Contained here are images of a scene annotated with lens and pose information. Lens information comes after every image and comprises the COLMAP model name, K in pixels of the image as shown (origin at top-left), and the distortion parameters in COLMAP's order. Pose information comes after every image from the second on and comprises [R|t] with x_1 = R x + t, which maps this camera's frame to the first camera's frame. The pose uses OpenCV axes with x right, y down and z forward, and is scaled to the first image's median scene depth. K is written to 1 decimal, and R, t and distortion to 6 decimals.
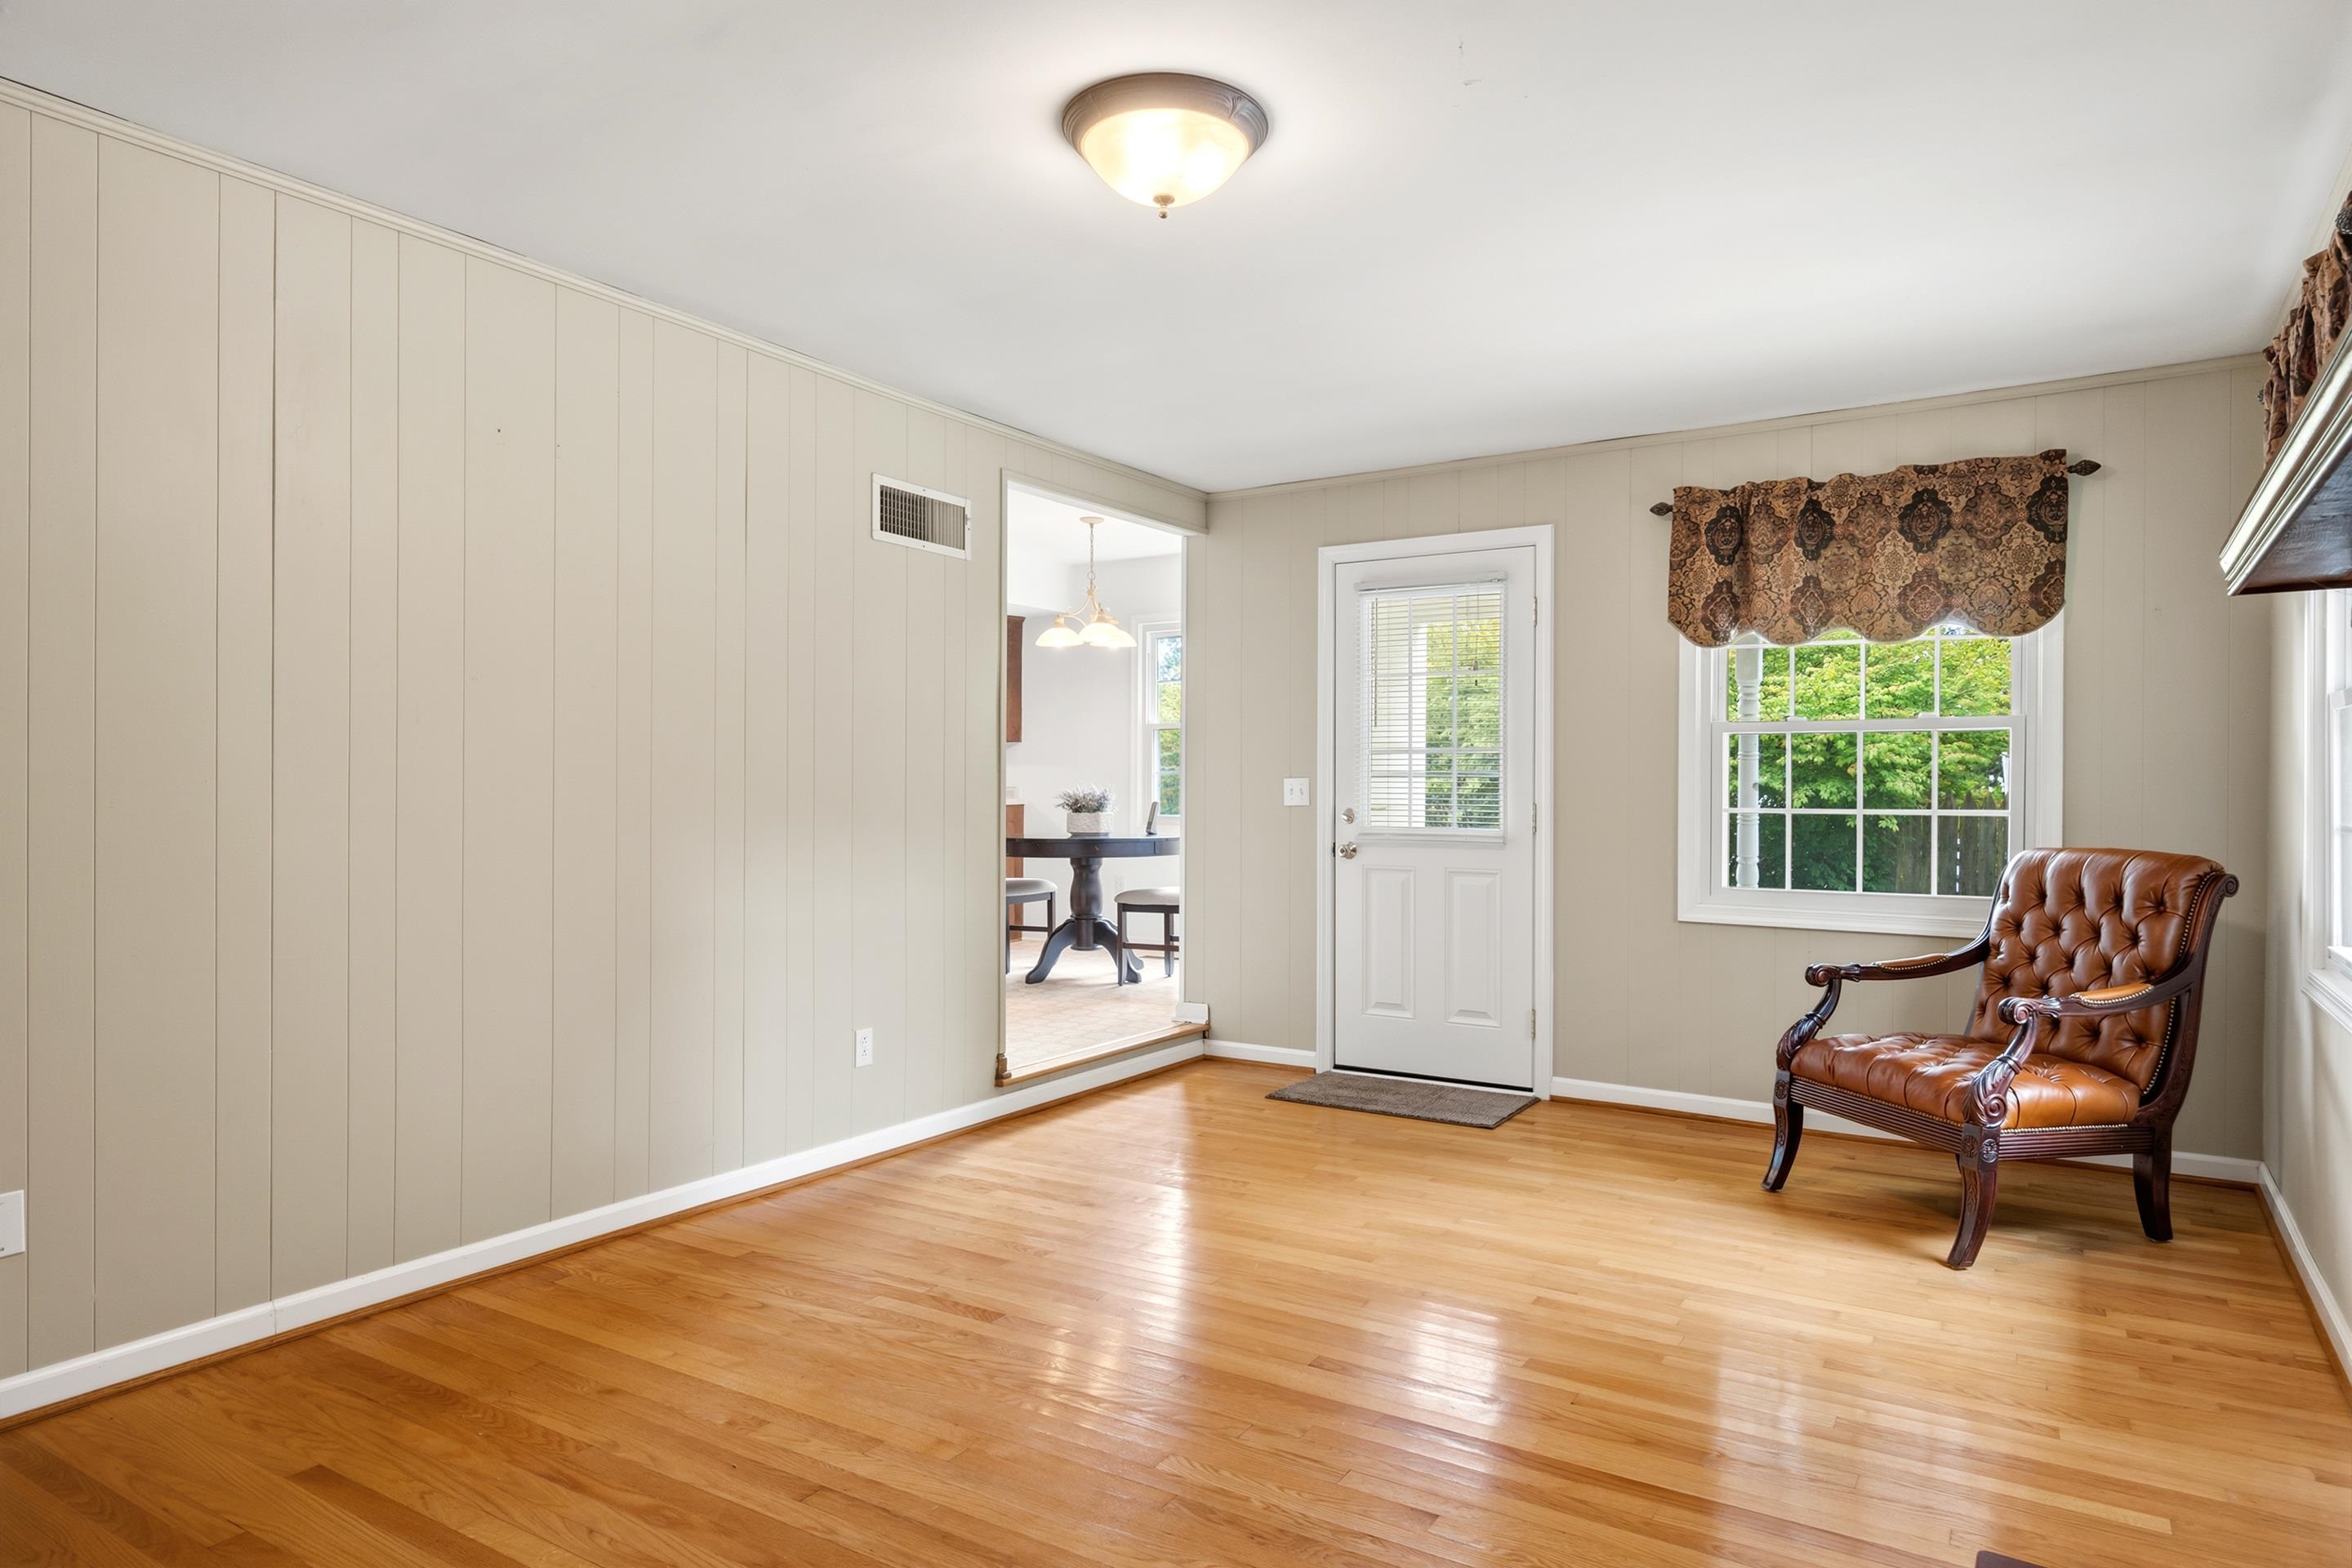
lens RADIAL K [[1396.2, 0, 1164.1], [0, 1396.2, 792.9], [0, 0, 1]] dist [-0.003082, -0.004534]
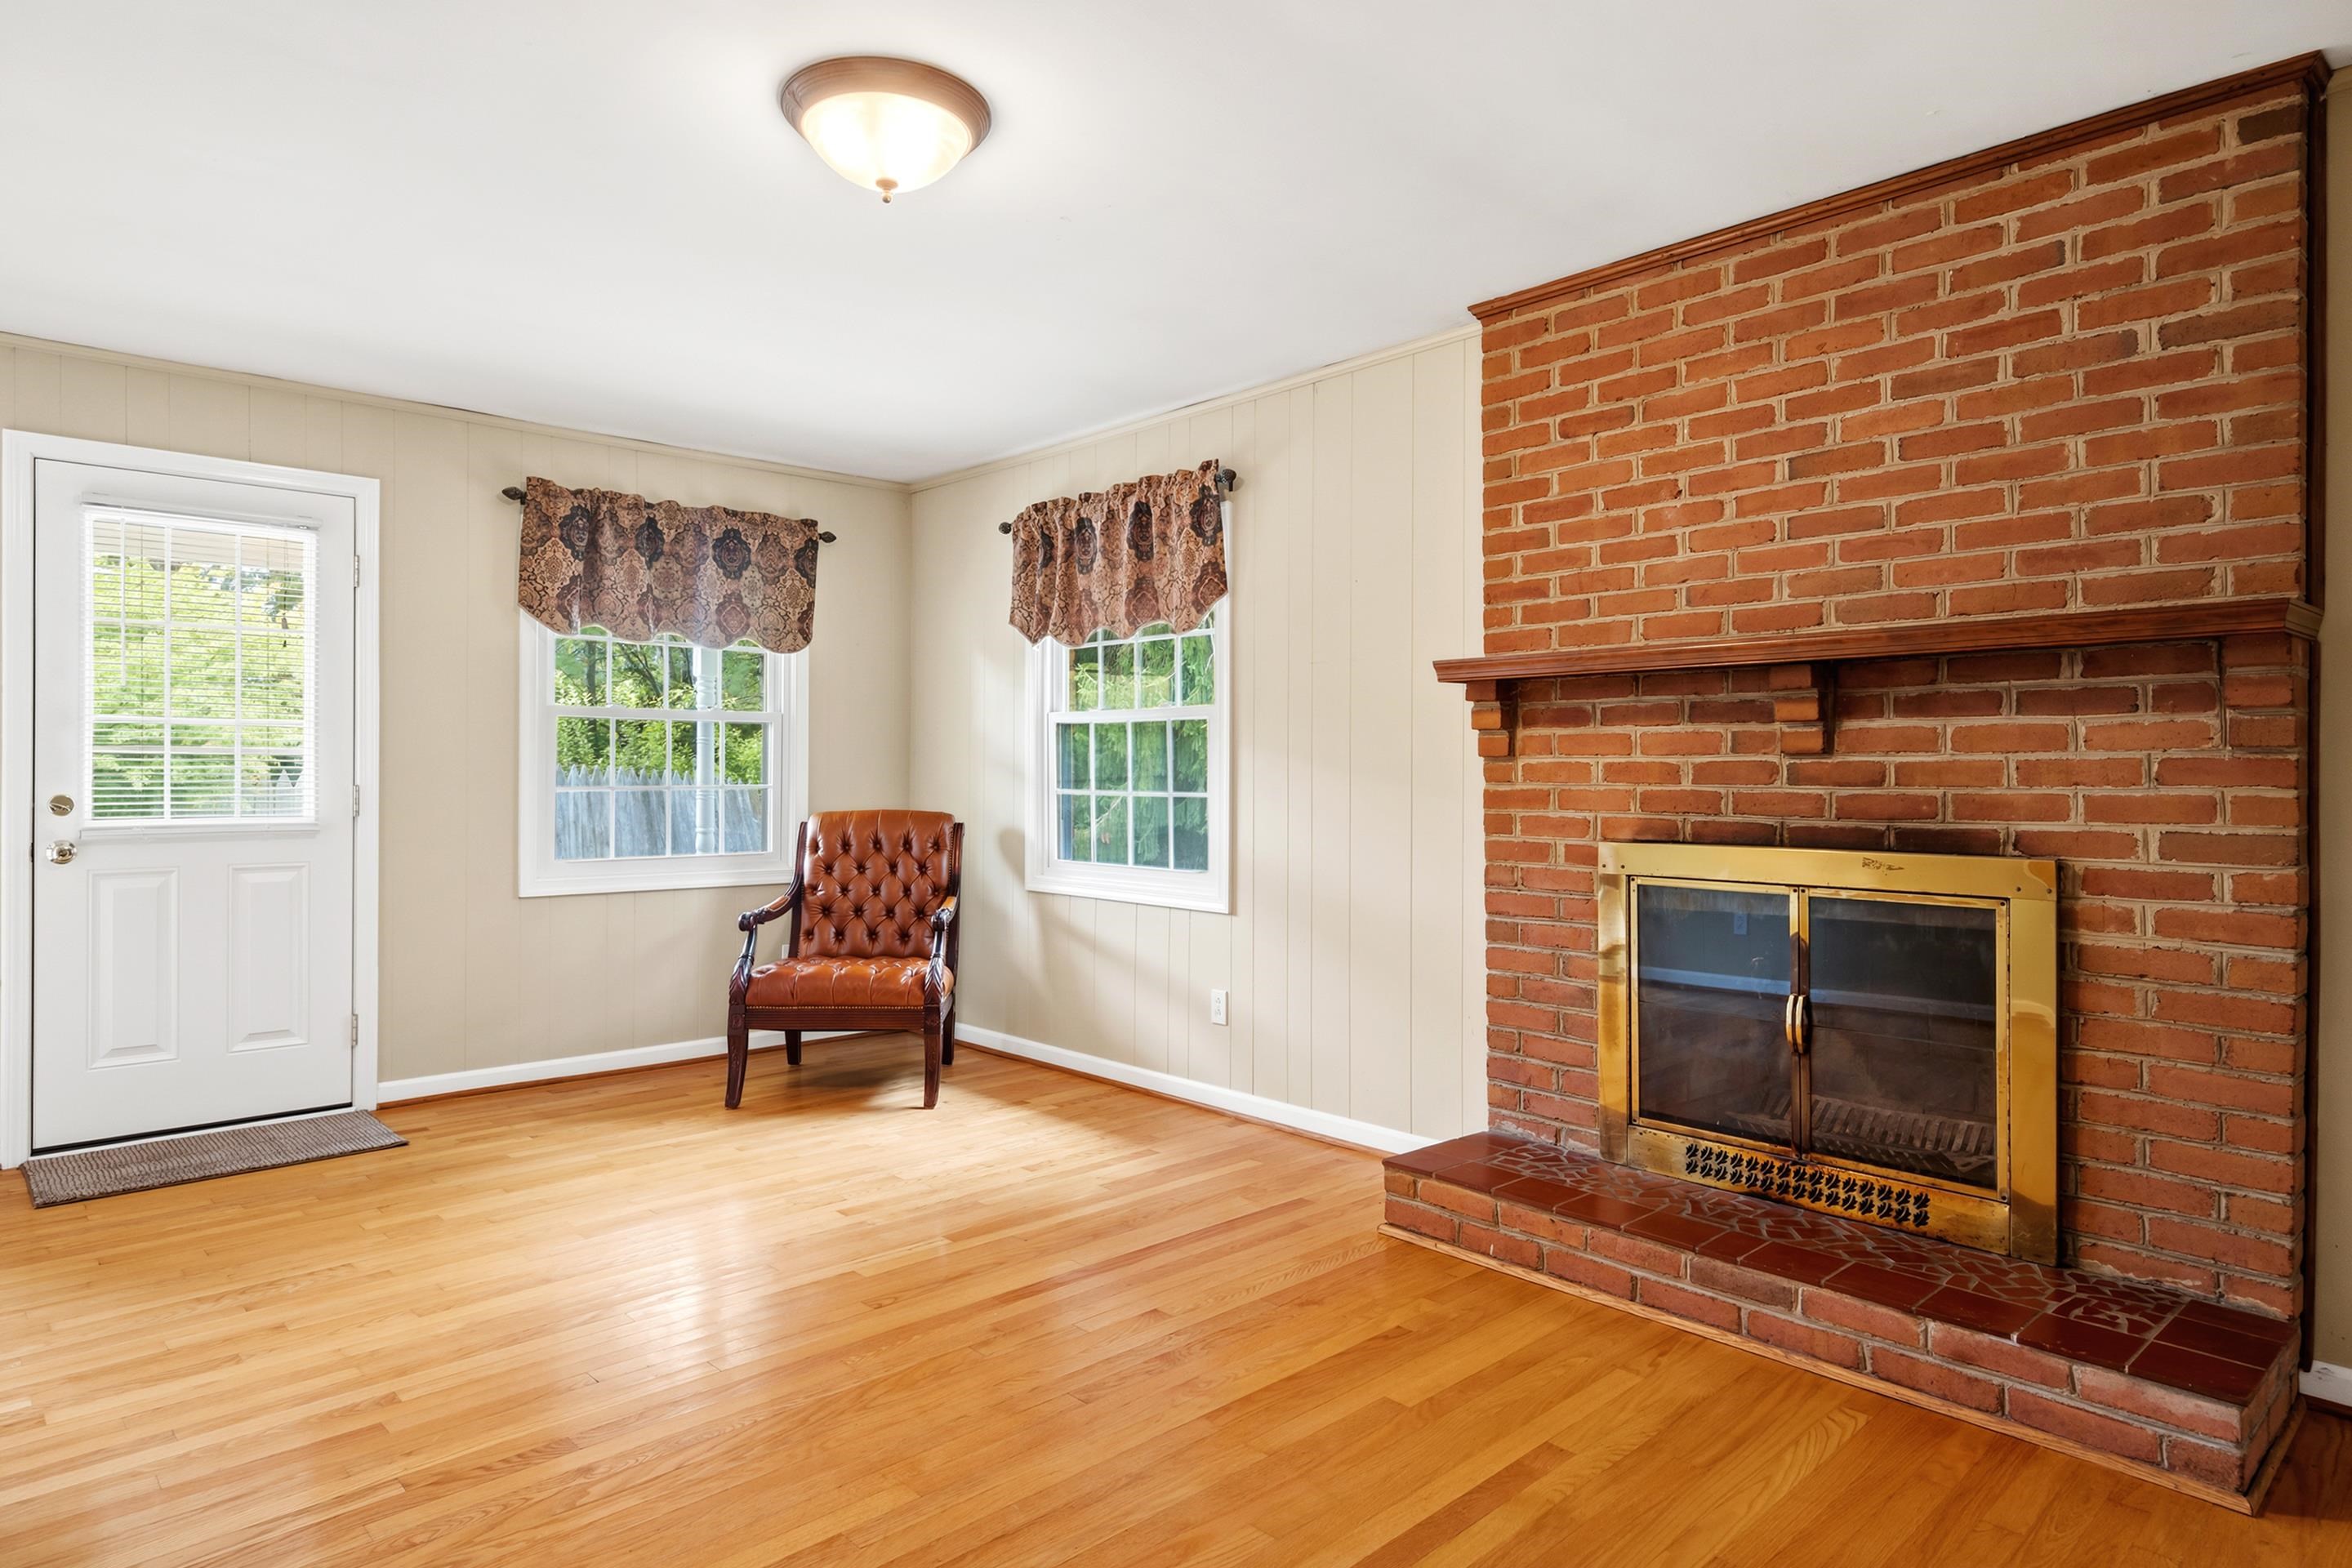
lens RADIAL K [[1358.9, 0, 1162.9], [0, 1358.9, 771.2], [0, 0, 1]] dist [0.002592, -0.000668]
pose [[0.233432, -0.005285, 0.972359, -0.535321], [-0.000888, 0.999984, 0.005649, -0.007634], [-0.972373, -0.002182, 0.233423, 0.332506]]
